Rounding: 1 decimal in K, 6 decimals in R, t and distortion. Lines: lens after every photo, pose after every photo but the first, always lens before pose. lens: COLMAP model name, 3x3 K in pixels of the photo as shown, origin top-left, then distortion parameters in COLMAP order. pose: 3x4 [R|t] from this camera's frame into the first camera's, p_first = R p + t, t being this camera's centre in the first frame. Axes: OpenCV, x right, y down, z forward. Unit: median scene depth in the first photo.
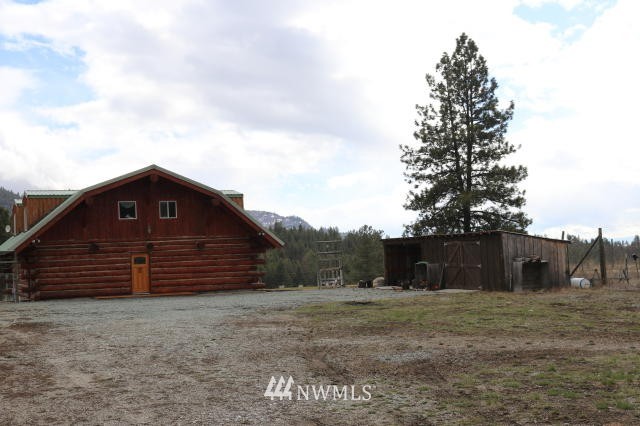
lens RADIAL K [[831.3, 0, 319.9], [0, 831.3, 213.7], [0, 0, 1]] dist [-0.139262, 0.000000]
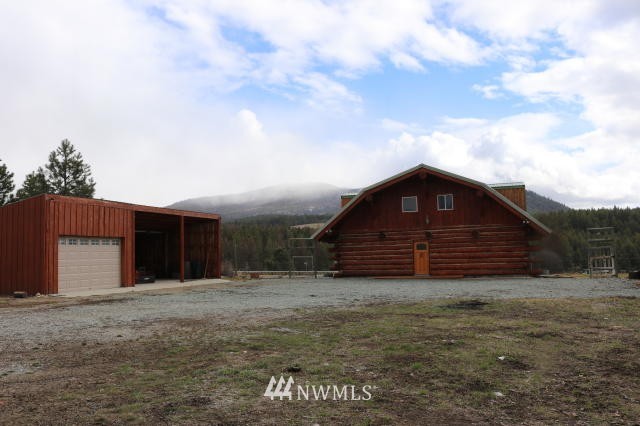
lens RADIAL K [[526.2, 0, 319.8], [0, 526.2, 211.8], [0, 0, 1]] dist [-0.137265, 0.072913]
pose [[0.689187, -0.032287, -0.723864, 0.216739], [0.031131, 0.999404, -0.014937, 0.013313], [0.723914, -0.012240, 0.689781, 0.374520]]
